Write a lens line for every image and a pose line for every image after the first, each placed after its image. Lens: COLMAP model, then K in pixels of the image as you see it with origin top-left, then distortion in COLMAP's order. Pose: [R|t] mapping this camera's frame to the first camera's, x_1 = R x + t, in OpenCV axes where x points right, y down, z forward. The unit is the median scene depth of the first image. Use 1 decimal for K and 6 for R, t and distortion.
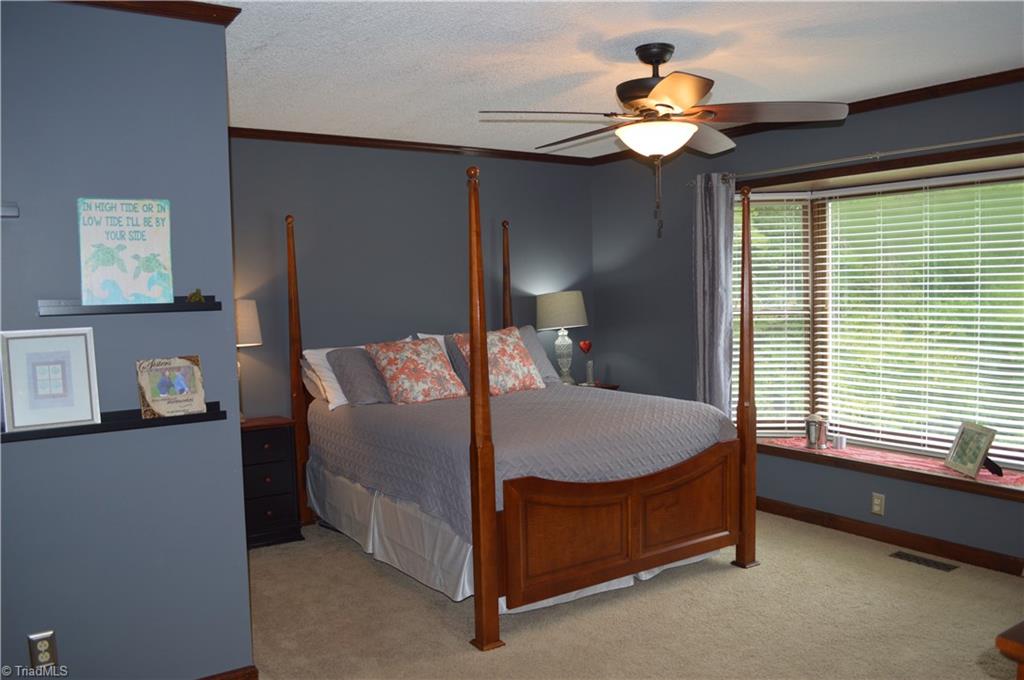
lens RADIAL K [[821.4, 0, 514.7], [0, 821.4, 342.7], [0, 0, 1]] dist [-0.085554, 0.020169]
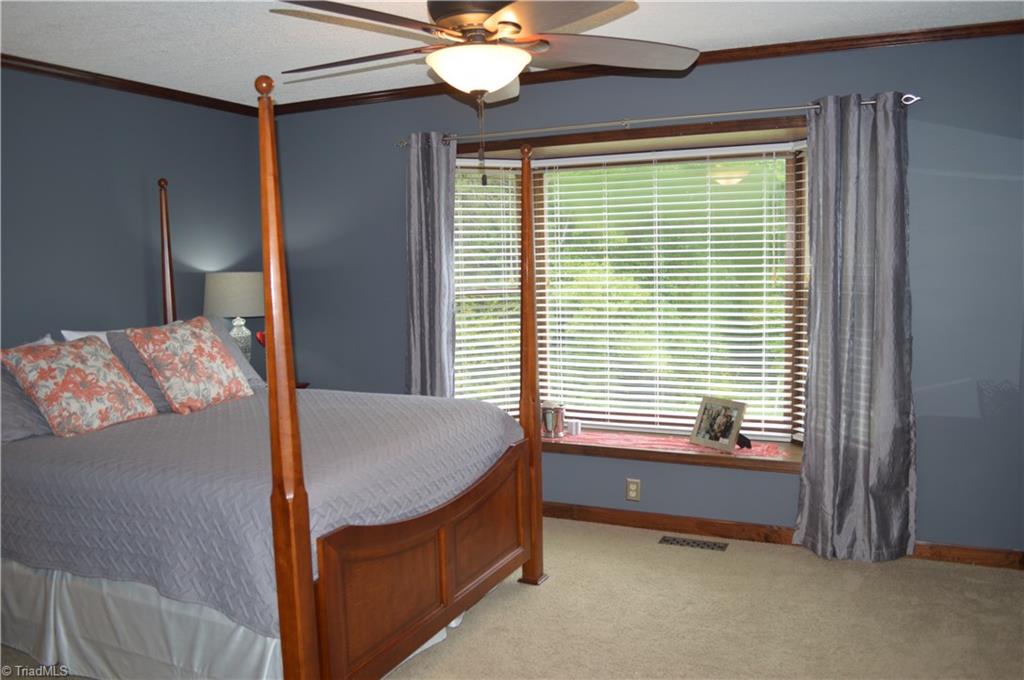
lens RADIAL K [[821.4, 0, 511.8], [0, 821.4, 345.5], [0, 0, 1]] dist [-0.085554, 0.020169]
pose [[0.856365, -0.048853, 0.514055, -0.163220], [0.035684, 0.998734, 0.035468, -0.010554], [-0.515137, -0.012031, 0.857024, 0.241452]]
